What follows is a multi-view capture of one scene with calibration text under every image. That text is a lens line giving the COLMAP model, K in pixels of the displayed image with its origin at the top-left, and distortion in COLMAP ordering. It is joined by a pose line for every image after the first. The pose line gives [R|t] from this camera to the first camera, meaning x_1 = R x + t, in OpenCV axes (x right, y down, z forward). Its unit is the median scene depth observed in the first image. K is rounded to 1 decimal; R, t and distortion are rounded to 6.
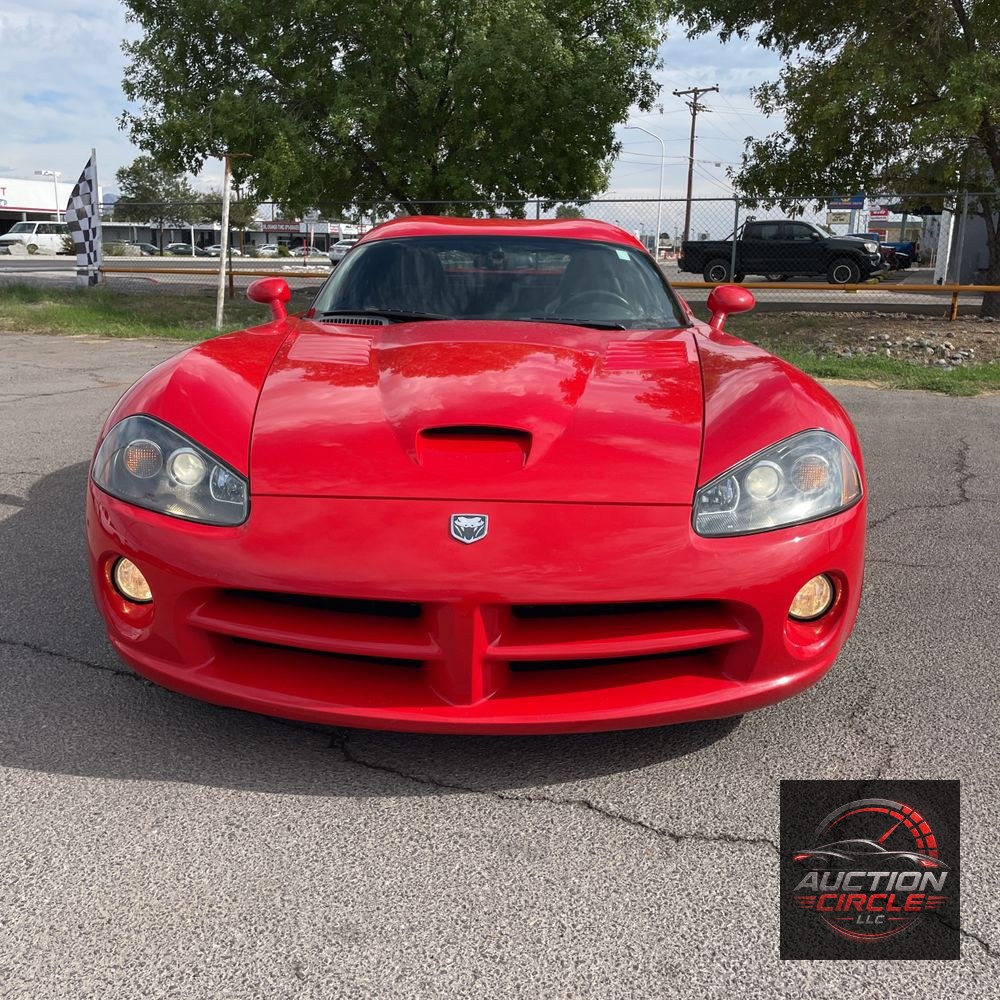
lens RADIAL K [[1010.7, 0, 495.6], [0, 1010.7, 498.8], [0, 0, 1]] dist [0.076403, -0.111963]
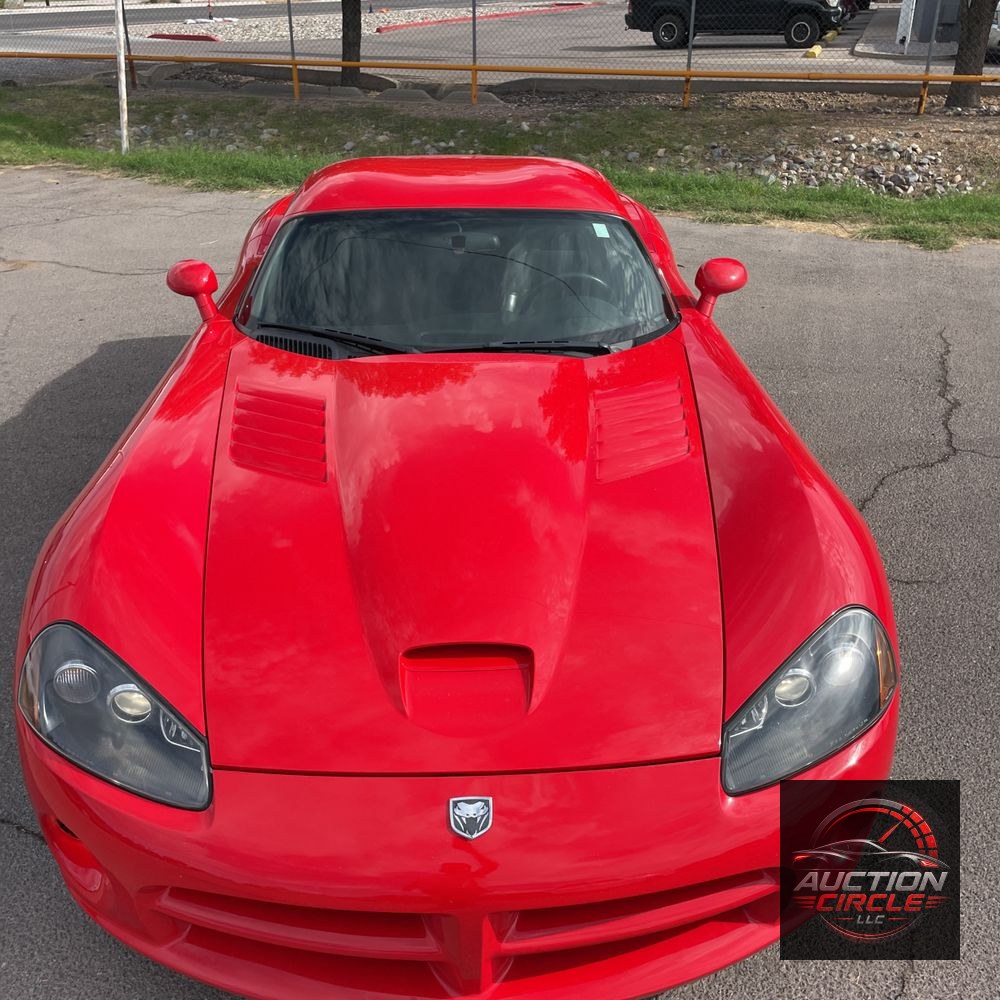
lens RADIAL K [[1010.7, 0, 495.6], [0, 1010.7, 498.8], [0, 0, 1]] dist [0.076403, -0.111963]
pose [[0.997789, -0.041118, 0.052206, -0.008862], [0.027883, 0.972137, 0.232750, -0.098457], [-0.060322, -0.230780, 0.971134, 0.047423]]
